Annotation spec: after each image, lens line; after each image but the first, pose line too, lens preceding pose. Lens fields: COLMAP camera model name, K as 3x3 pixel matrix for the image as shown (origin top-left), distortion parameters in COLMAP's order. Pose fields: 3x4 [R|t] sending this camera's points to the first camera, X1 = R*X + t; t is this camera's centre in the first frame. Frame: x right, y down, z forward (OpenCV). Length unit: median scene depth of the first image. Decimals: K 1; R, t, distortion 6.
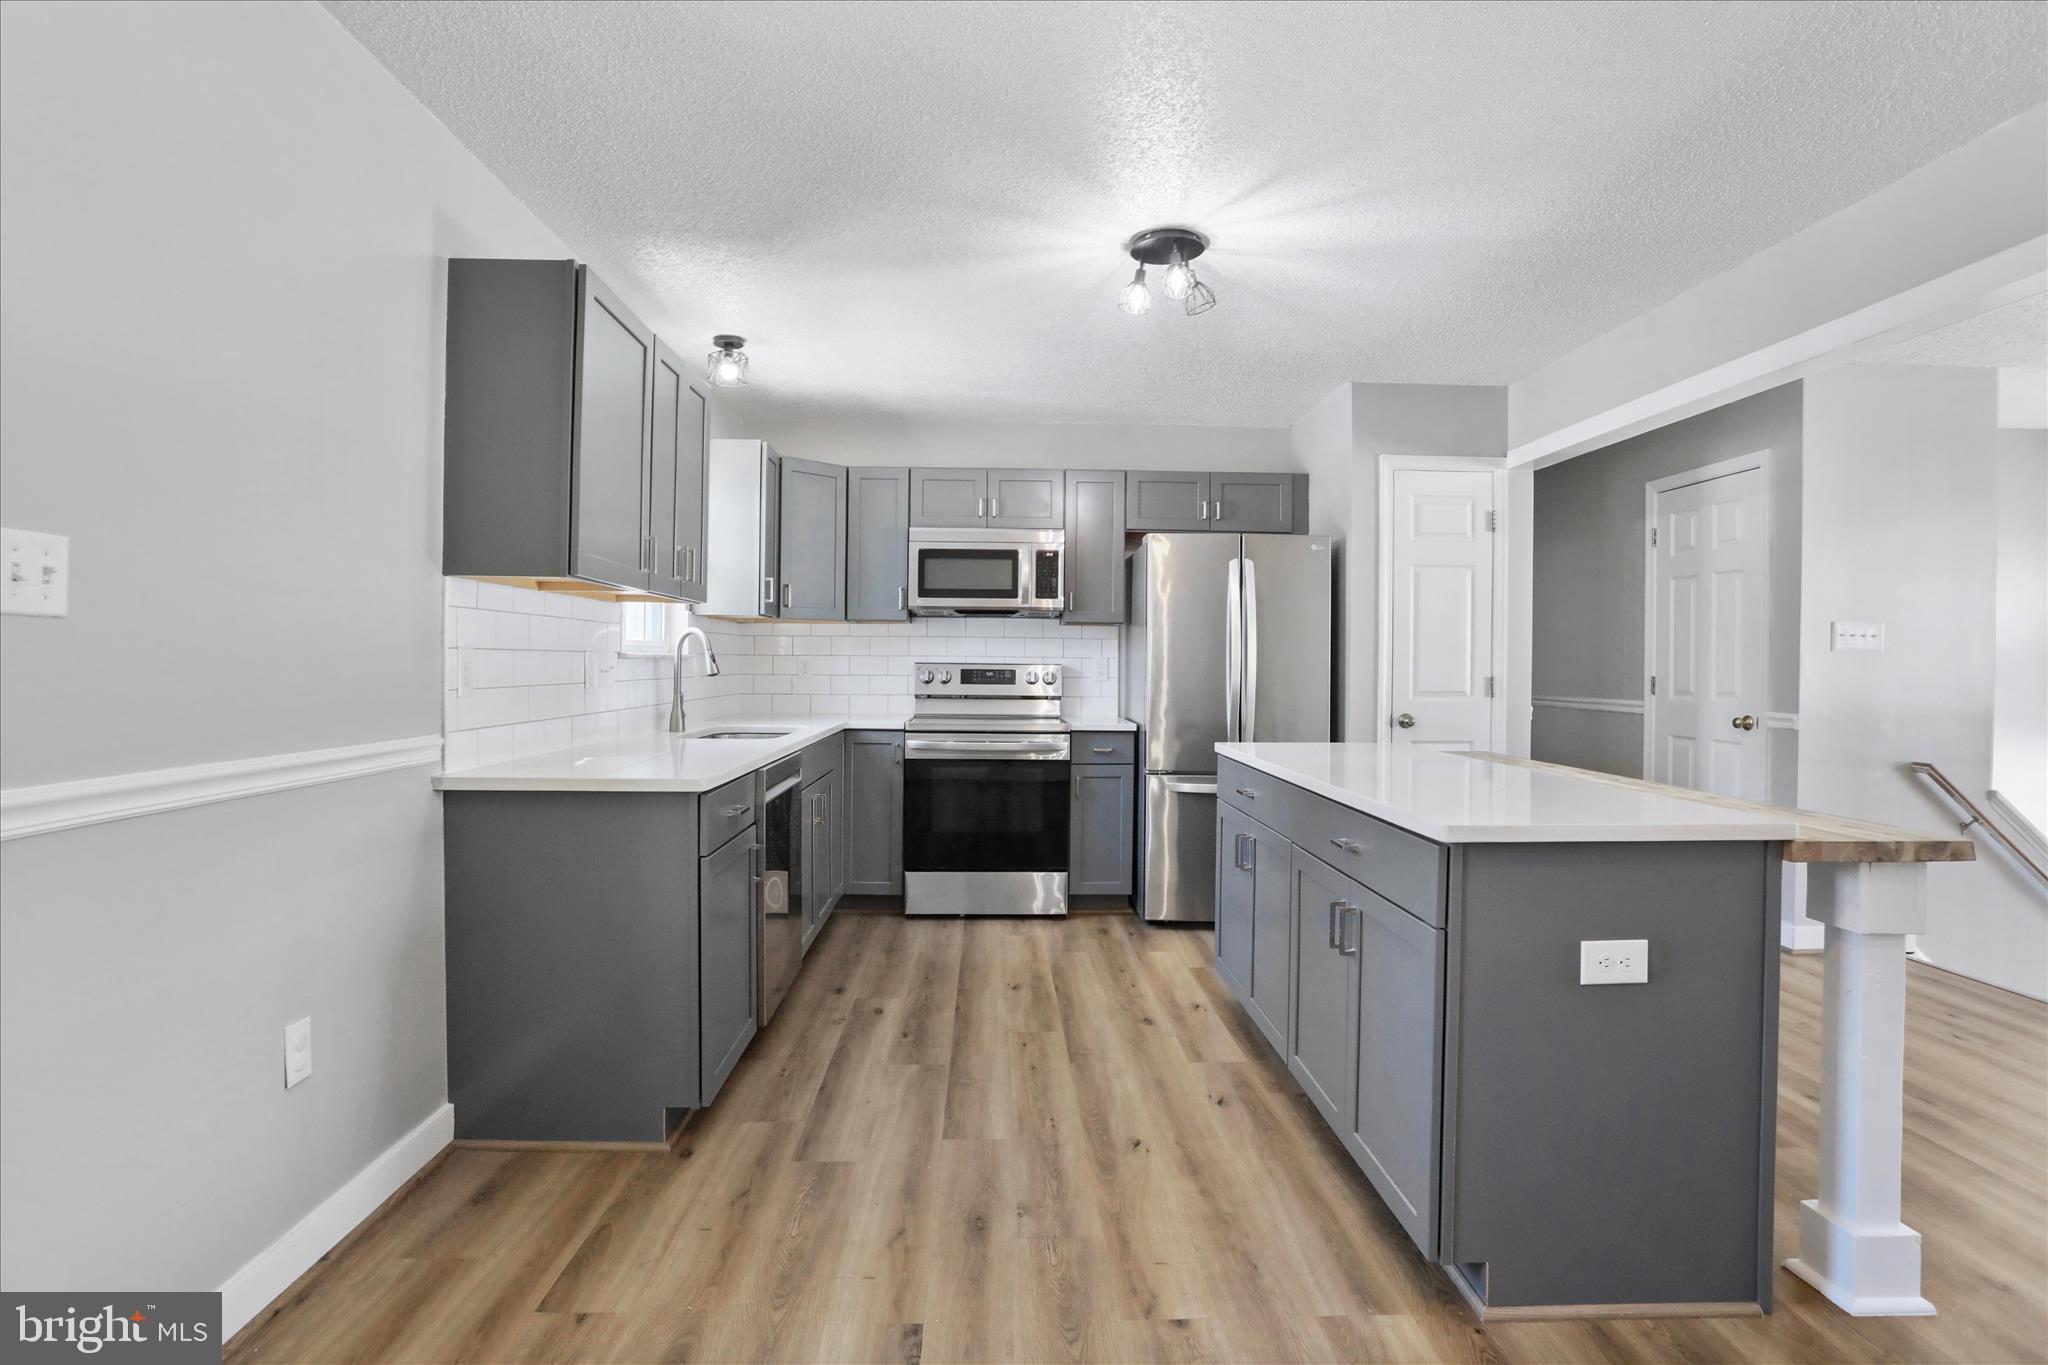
lens RADIAL K [[986.0, 0, 1016.5], [0, 986.0, 677.9], [0, 0, 1]] dist [-0.042014, 0.021722]
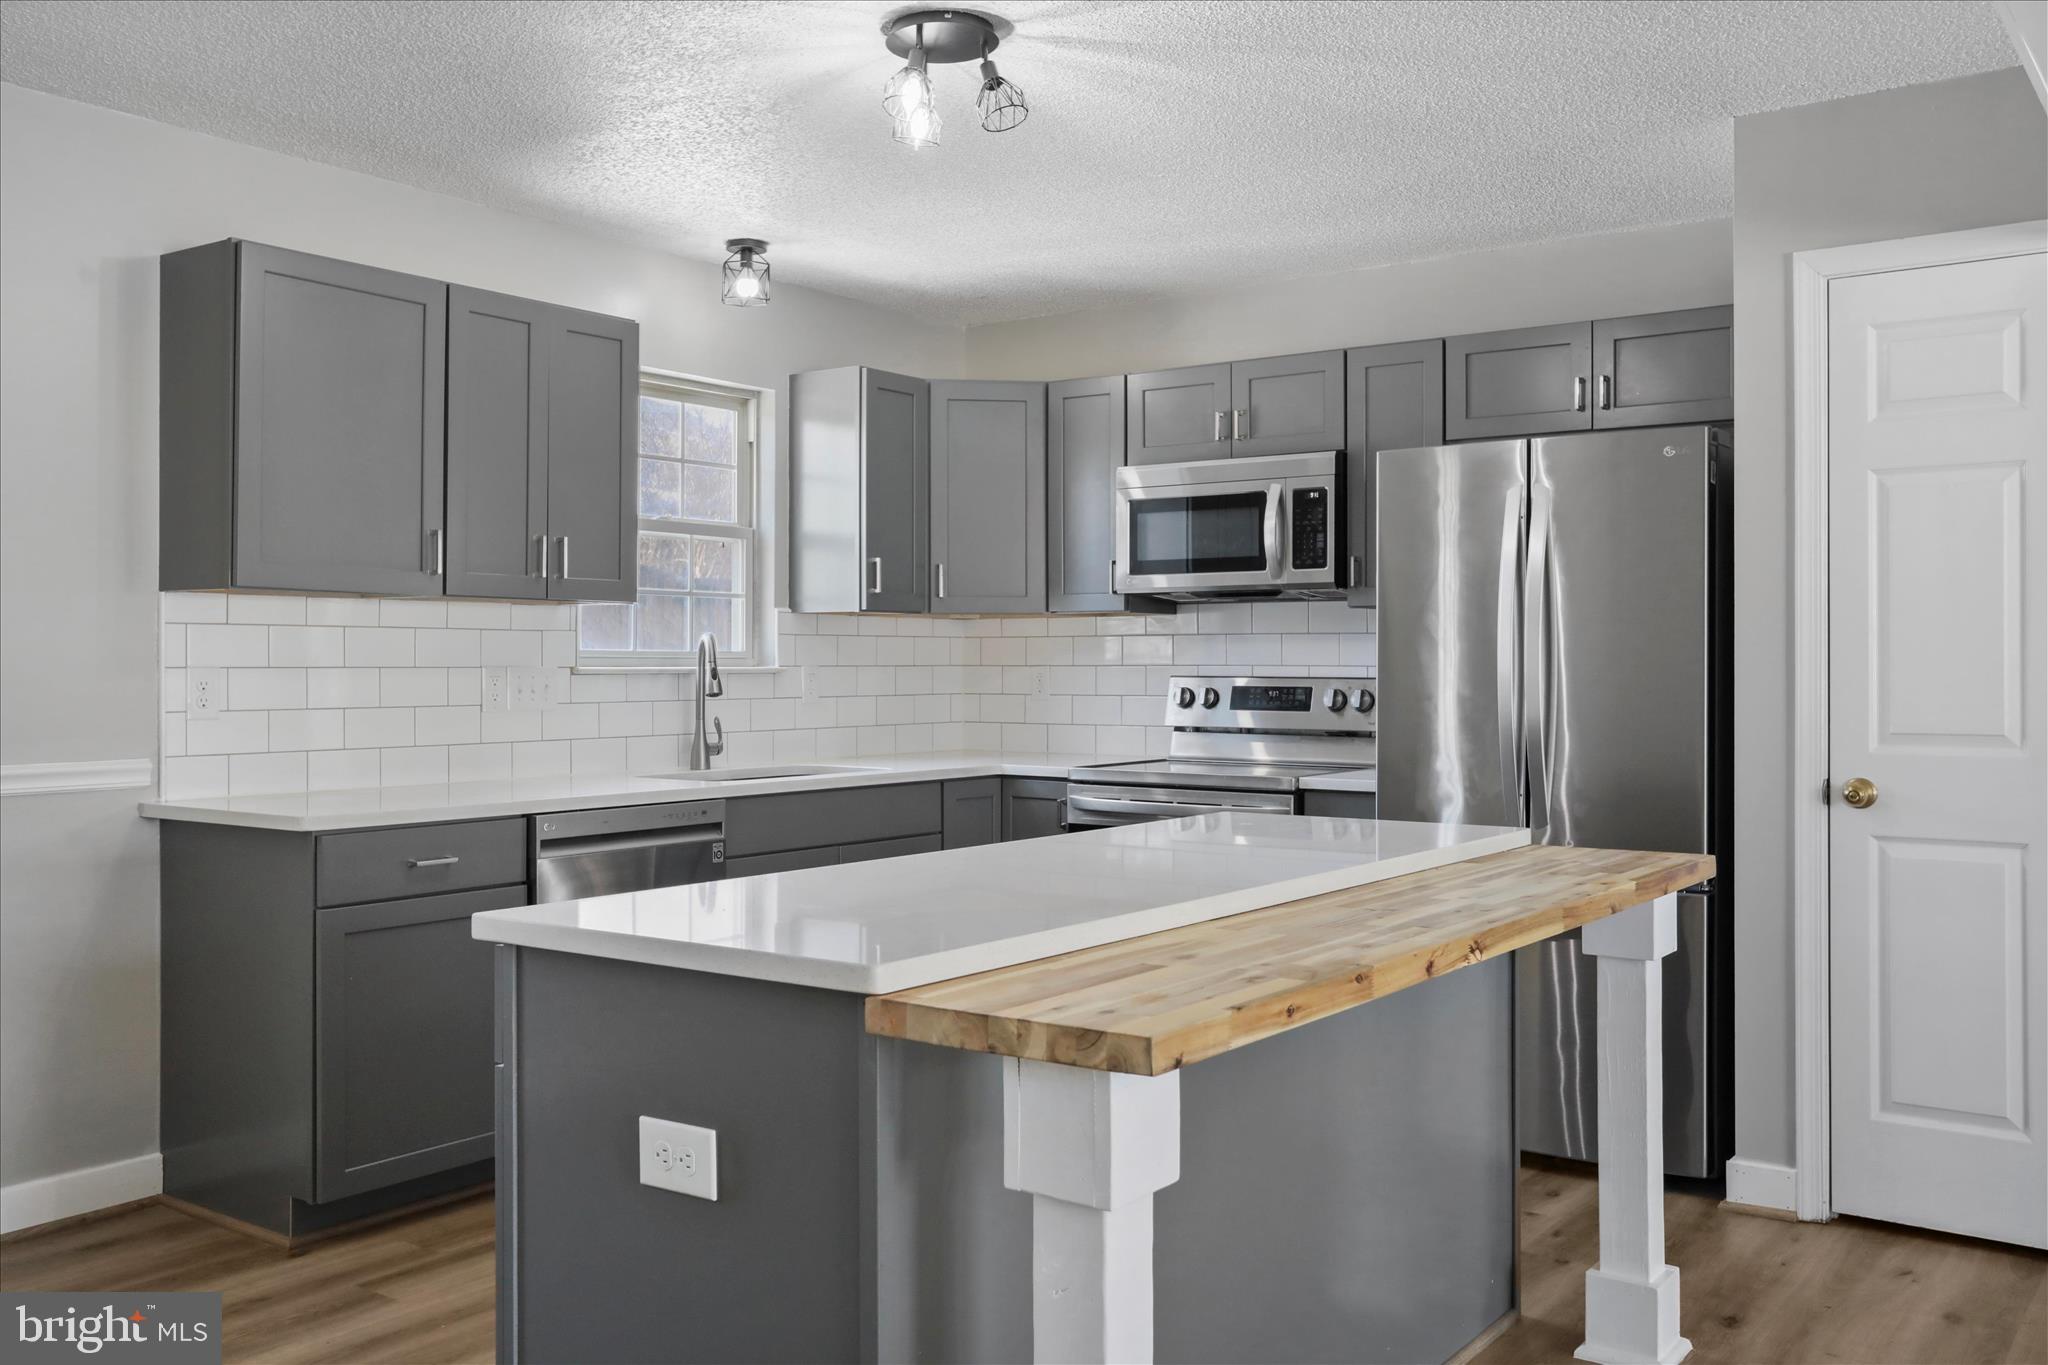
lens RADIAL K [[1647.5, 0, 1024.0], [0, 1647.5, 682.5], [0, 0, 1]] dist [0.009617, 0.008396]
pose [[0.811602, -0.001524, -0.584209, 0.622999], [-0.003304, 0.999969, -0.007199, -0.004373], [0.584202, 0.007772, 0.811571, 0.112366]]
